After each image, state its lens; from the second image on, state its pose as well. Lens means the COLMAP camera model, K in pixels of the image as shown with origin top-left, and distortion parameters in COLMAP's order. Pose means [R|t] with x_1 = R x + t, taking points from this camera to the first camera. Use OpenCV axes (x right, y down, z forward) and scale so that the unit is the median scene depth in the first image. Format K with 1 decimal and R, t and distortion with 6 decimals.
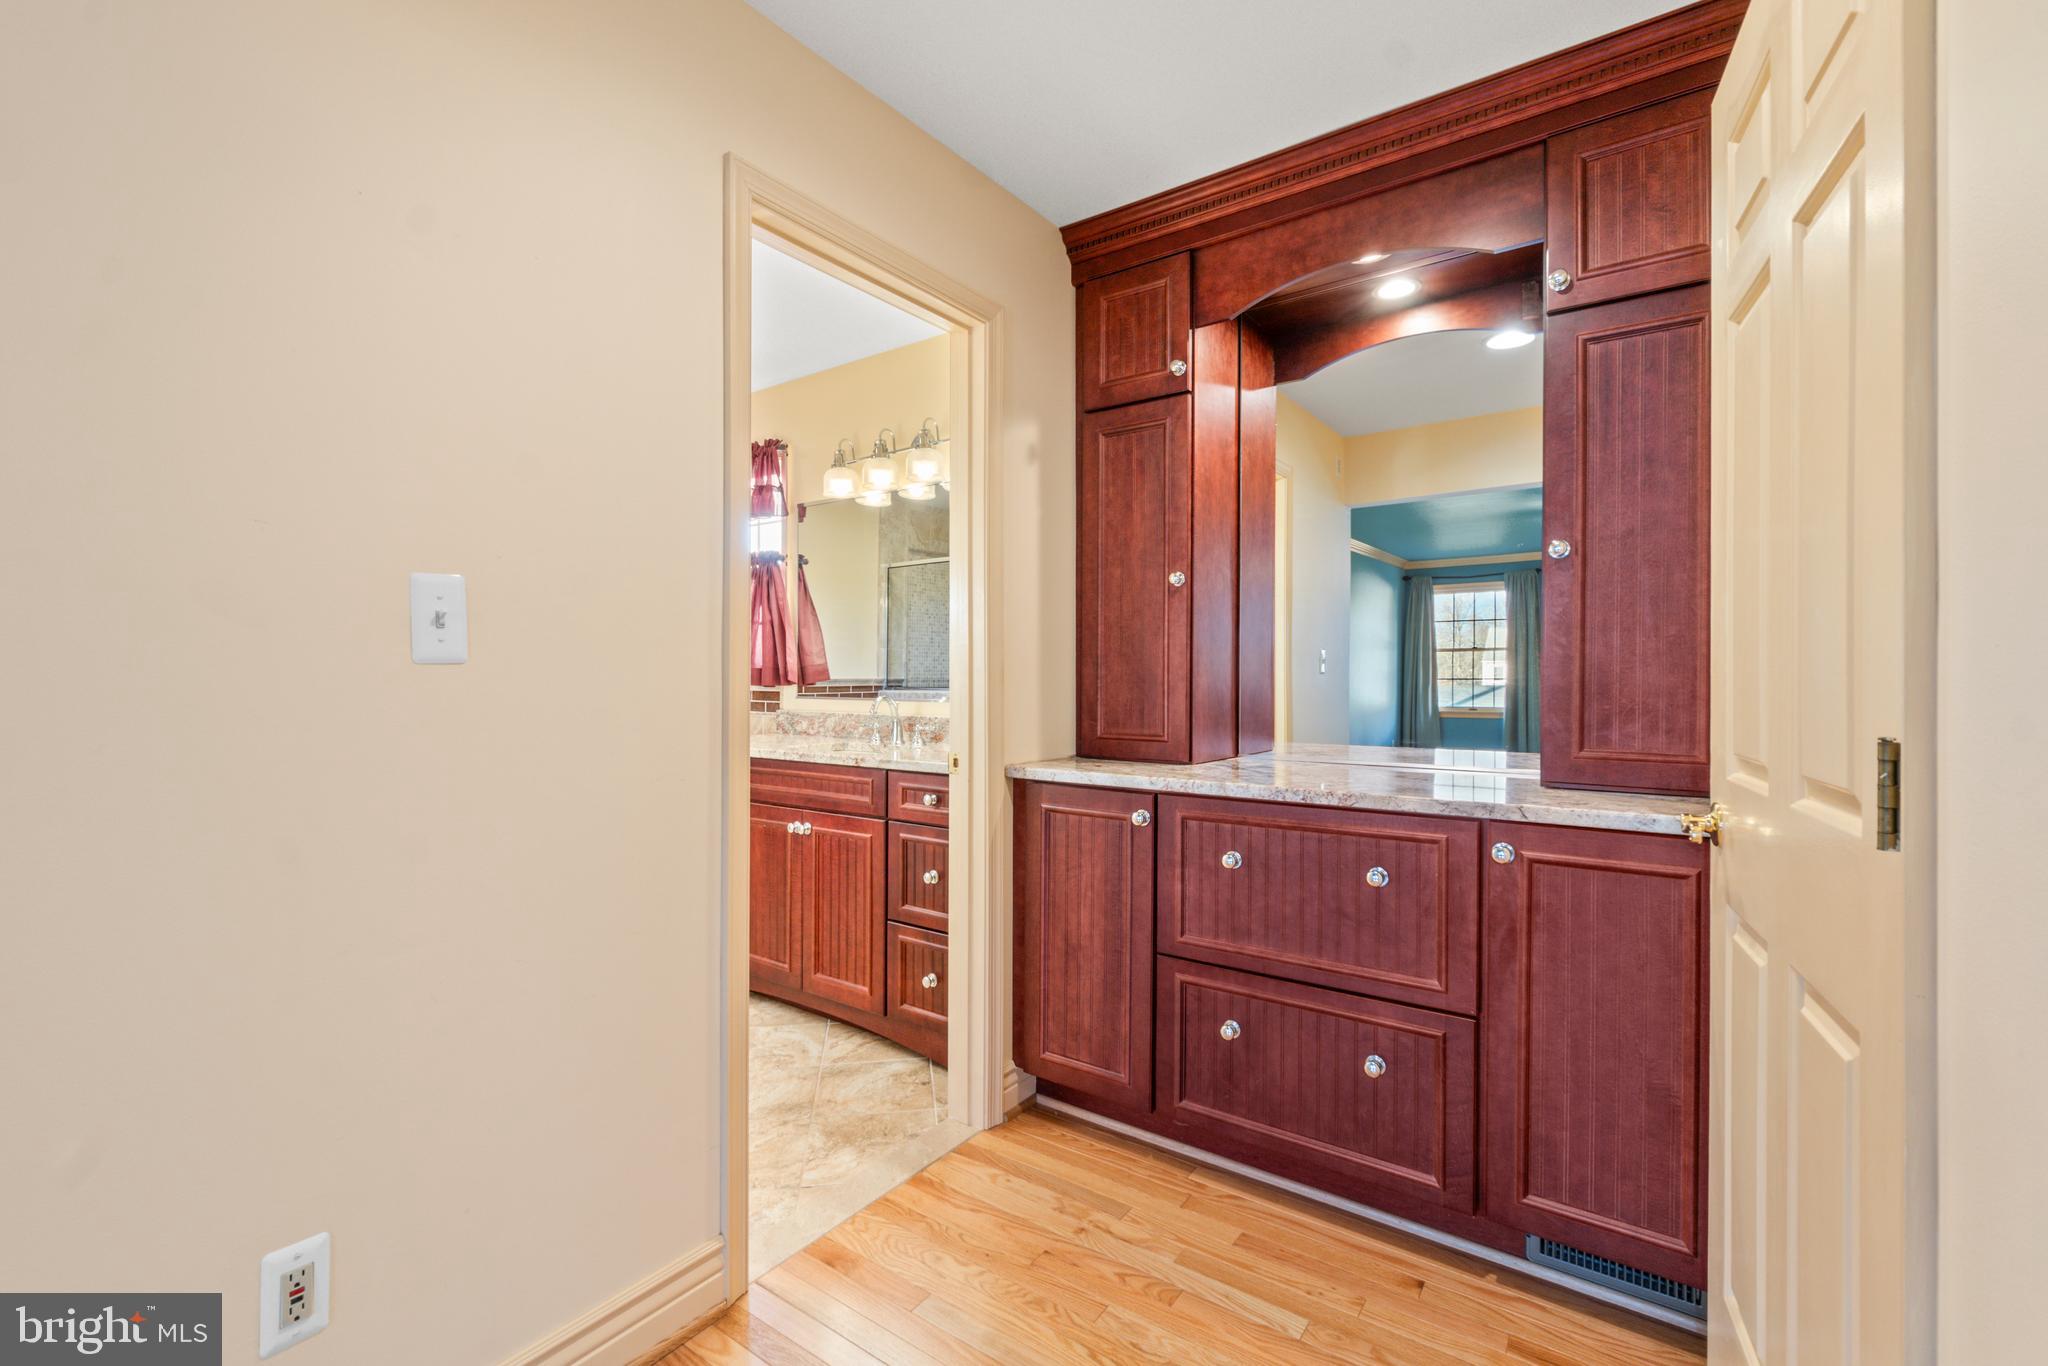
lens RADIAL K [[920.9, 0, 1037.0], [0, 920.9, 670.3], [0, 0, 1]] dist [0.001676, 0.000326]
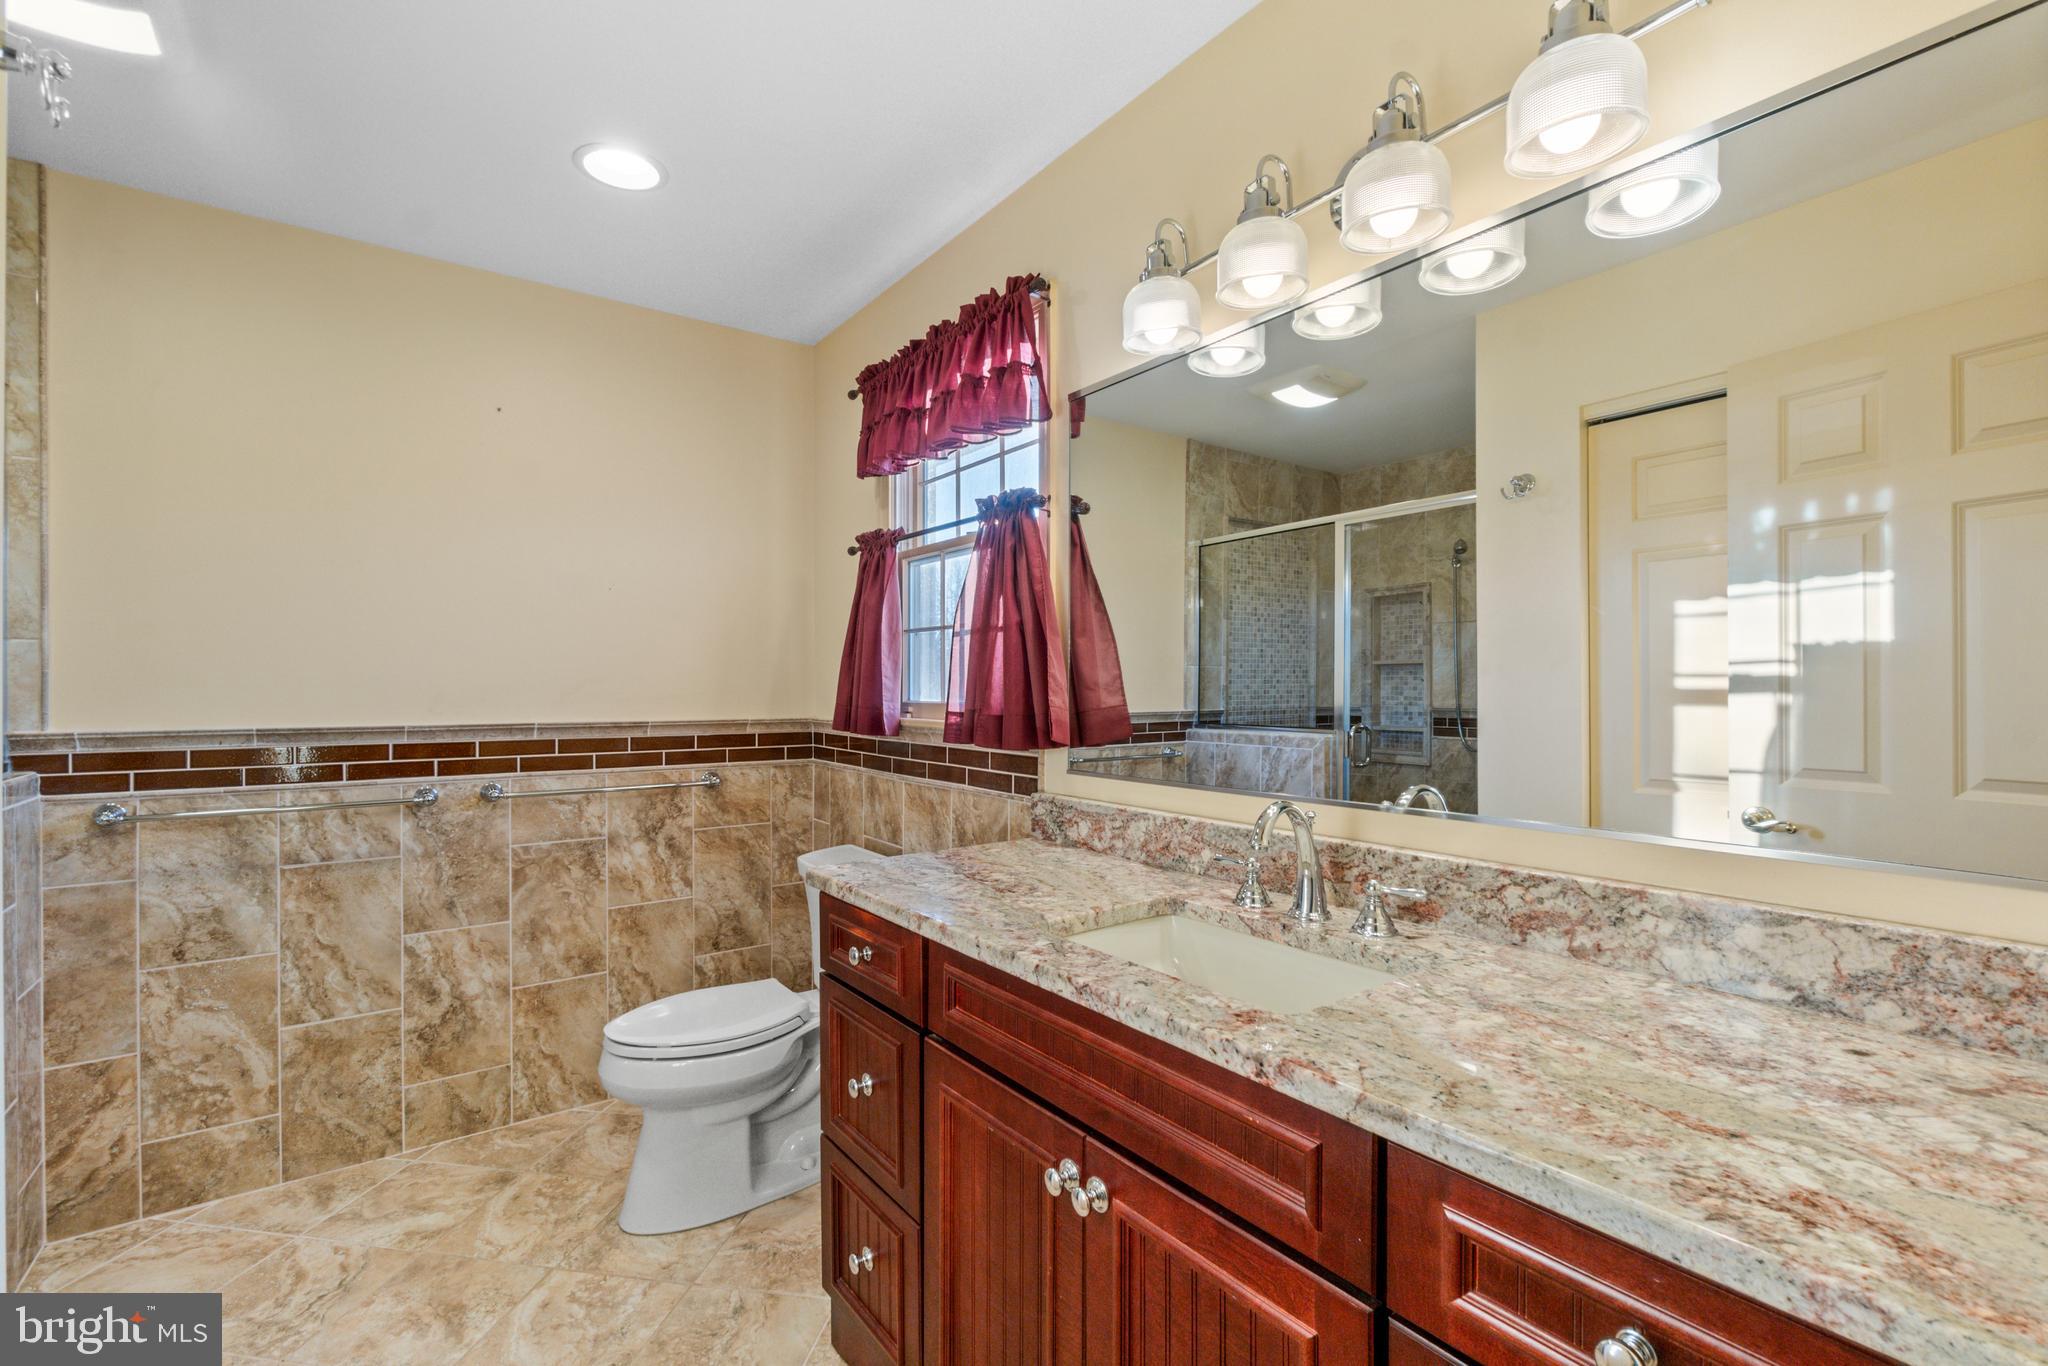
lens RADIAL K [[920.9, 0, 1029.4], [0, 920.9, 693.7], [0, 0, 1]] dist [0.001676, 0.000326]
pose [[0.955556, -0.000191, -0.294811, -0.129504], [0.004515, 0.999892, 0.013987, -0.021108], [0.294776, -0.014696, 0.955453, 0.499913]]
